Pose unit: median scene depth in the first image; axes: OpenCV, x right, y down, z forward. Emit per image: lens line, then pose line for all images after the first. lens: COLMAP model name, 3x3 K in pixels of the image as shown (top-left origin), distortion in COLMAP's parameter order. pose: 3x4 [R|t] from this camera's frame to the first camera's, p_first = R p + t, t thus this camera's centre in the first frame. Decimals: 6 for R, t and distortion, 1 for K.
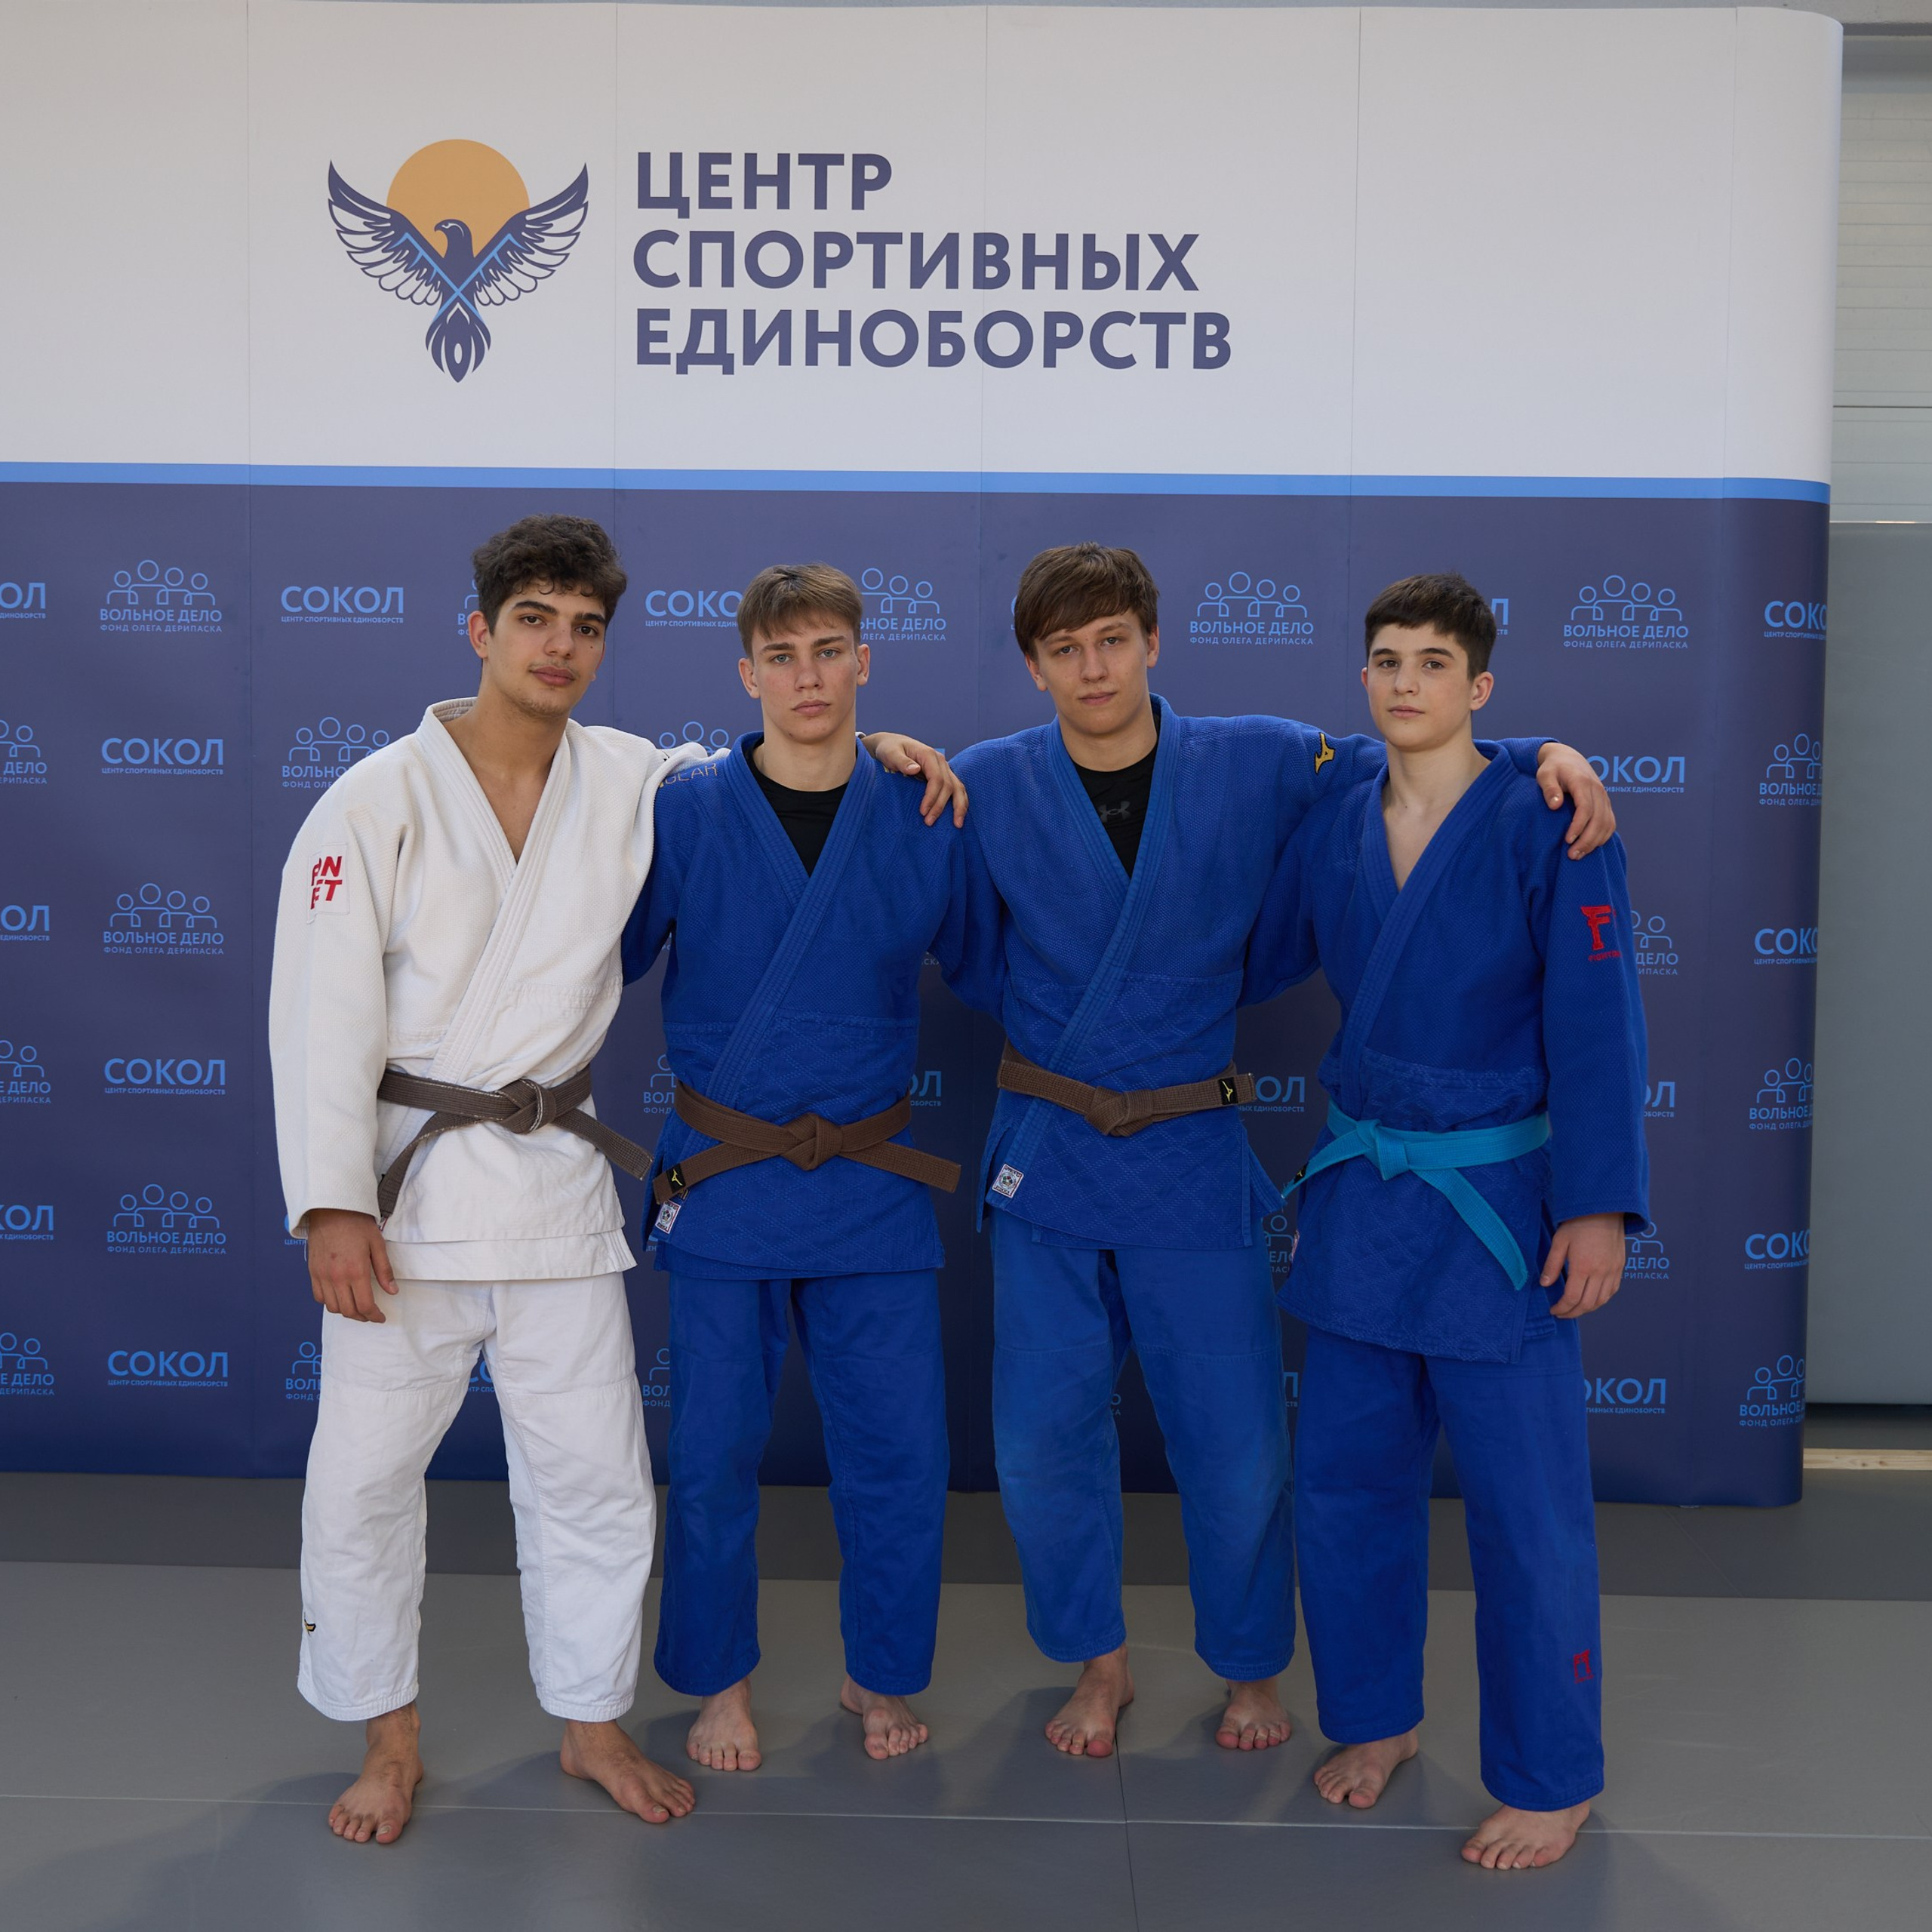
lens RADIAL K [[2520.0, 0, 863.0], [0, 2520.0, 959.0], [0, 0, 1]] dist [-0.001828, -0.026945]
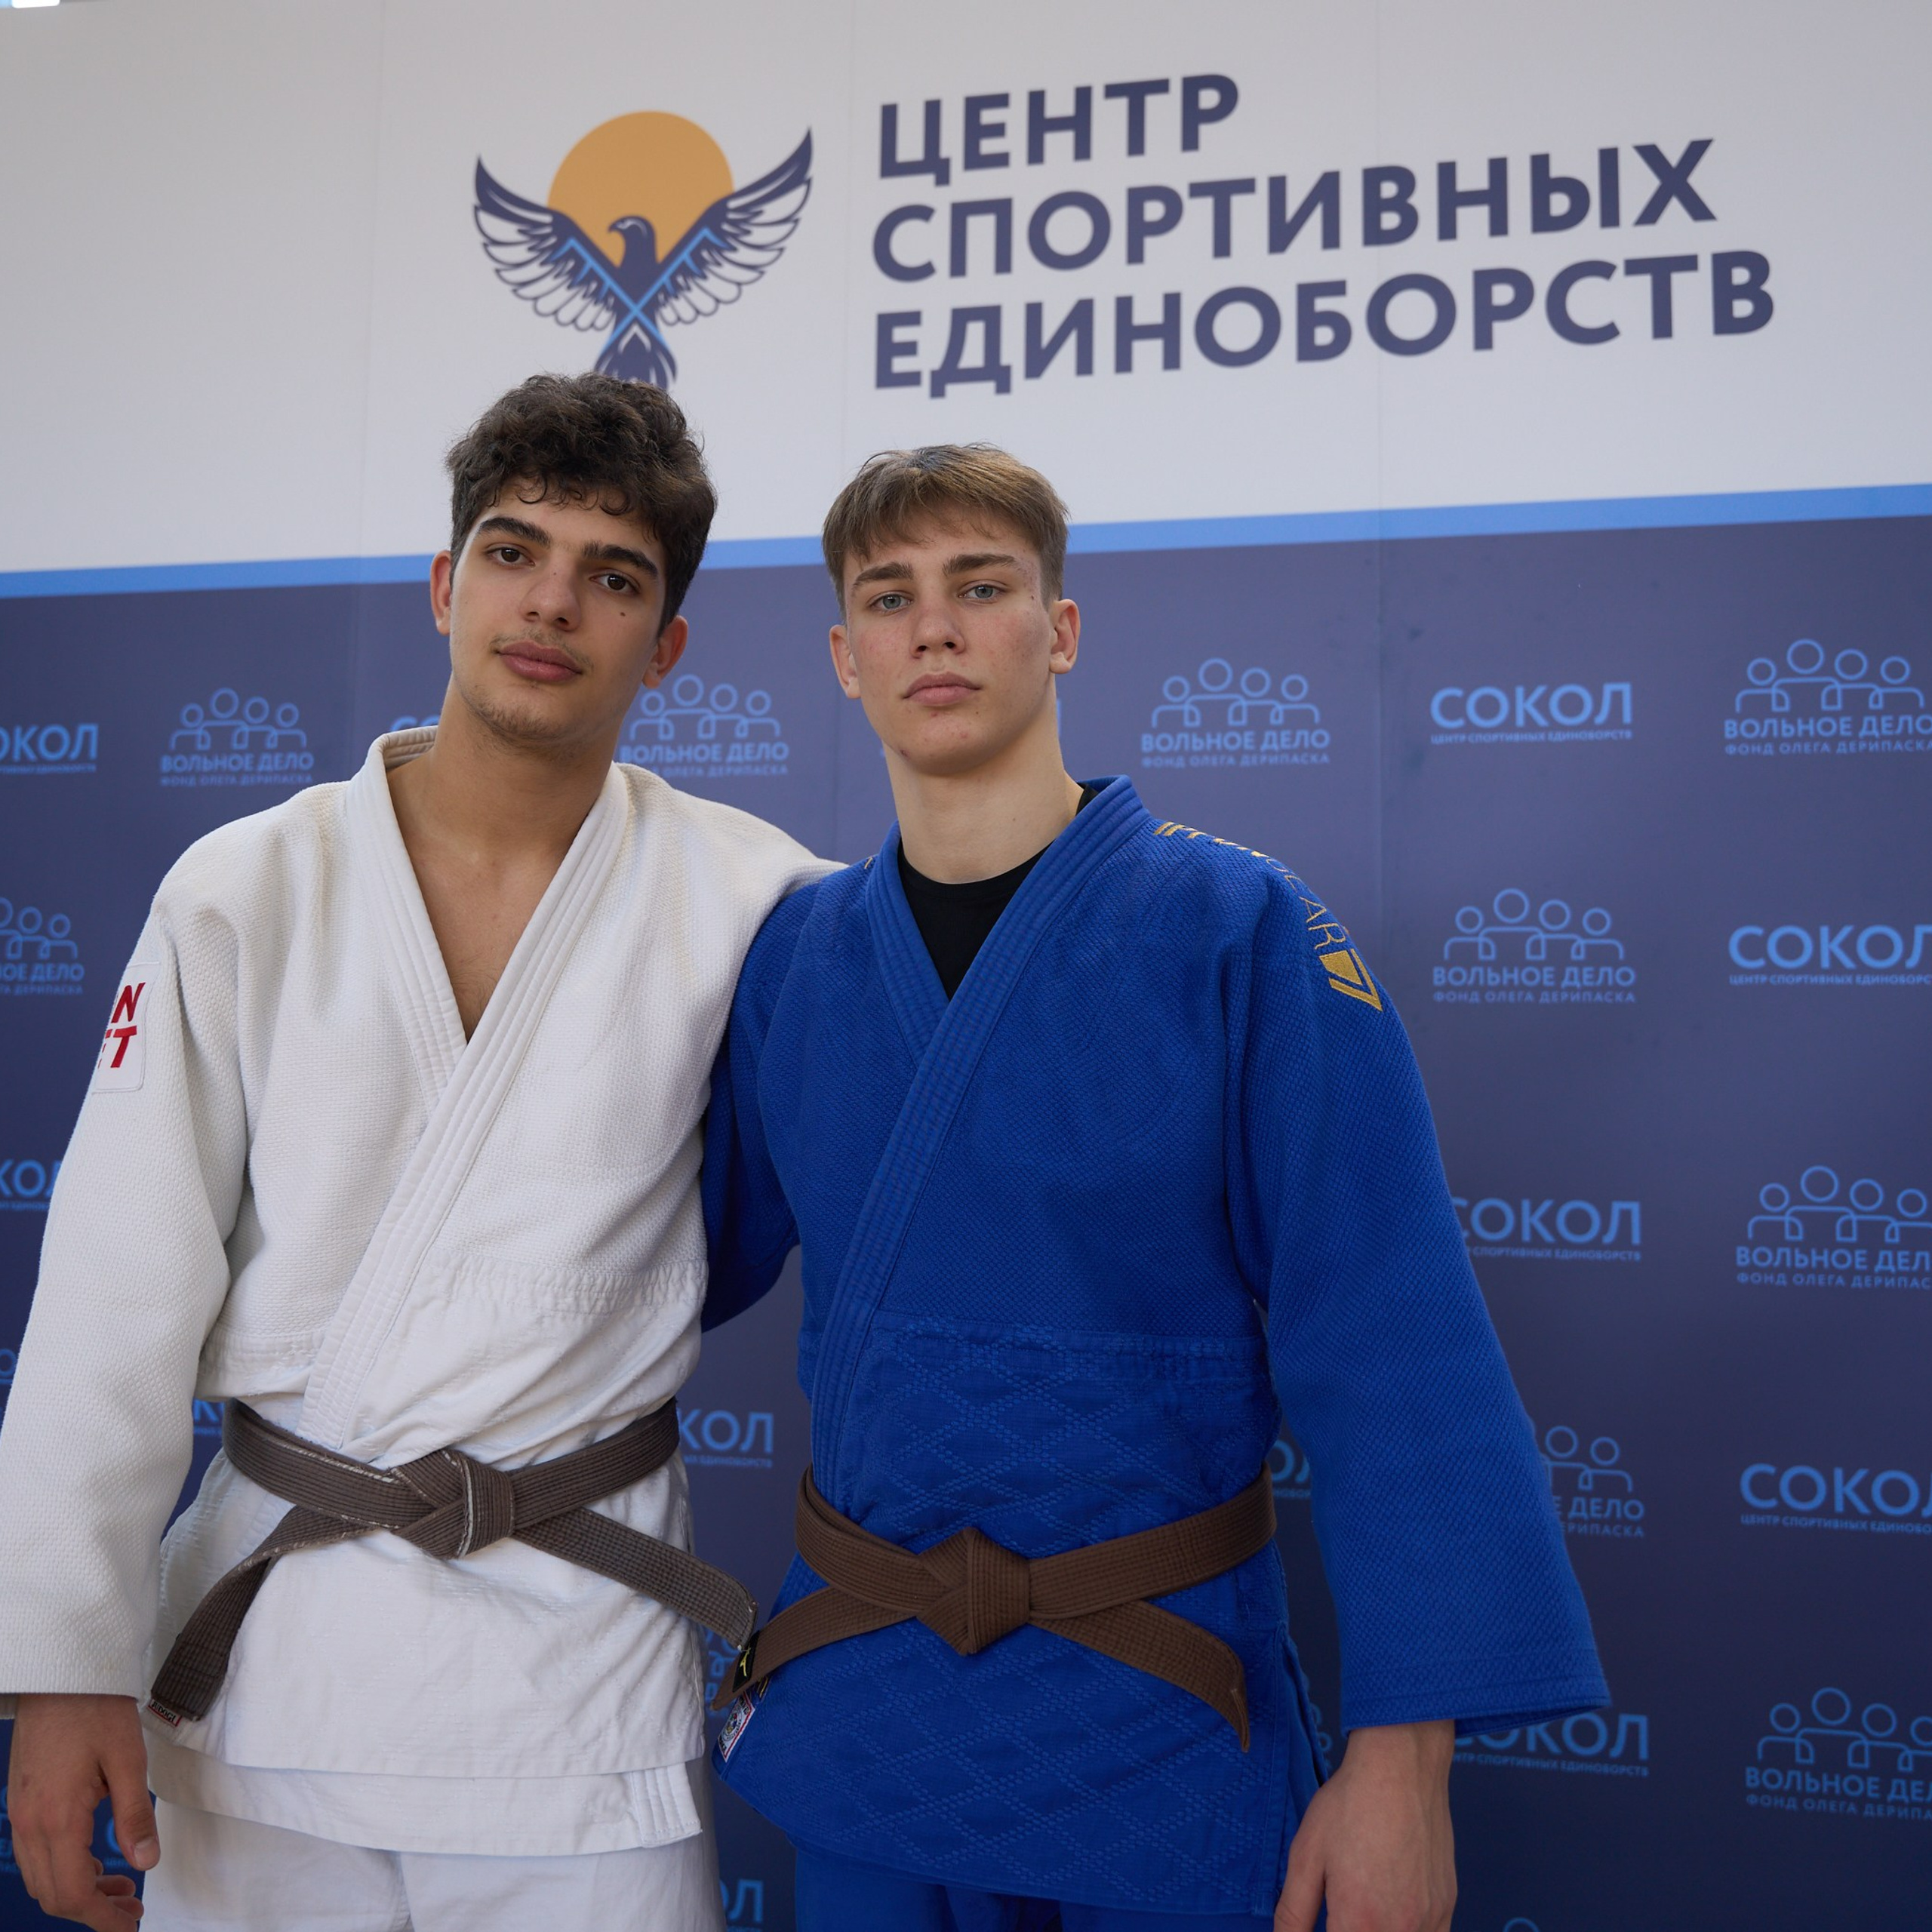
lens RADIAL K [[1878.7, 0, 966.0], [0, 1878.7, 966.0], [0, 0, 1]] dist [-0.008692, -0.006777]
pose [[0.983606, -0.008505, -0.180130, 0.027996], [-0.024945, 0.982867, -0.182618, 0.016299], [0.178598, 0.184118, 0.966542, 0.531914]]
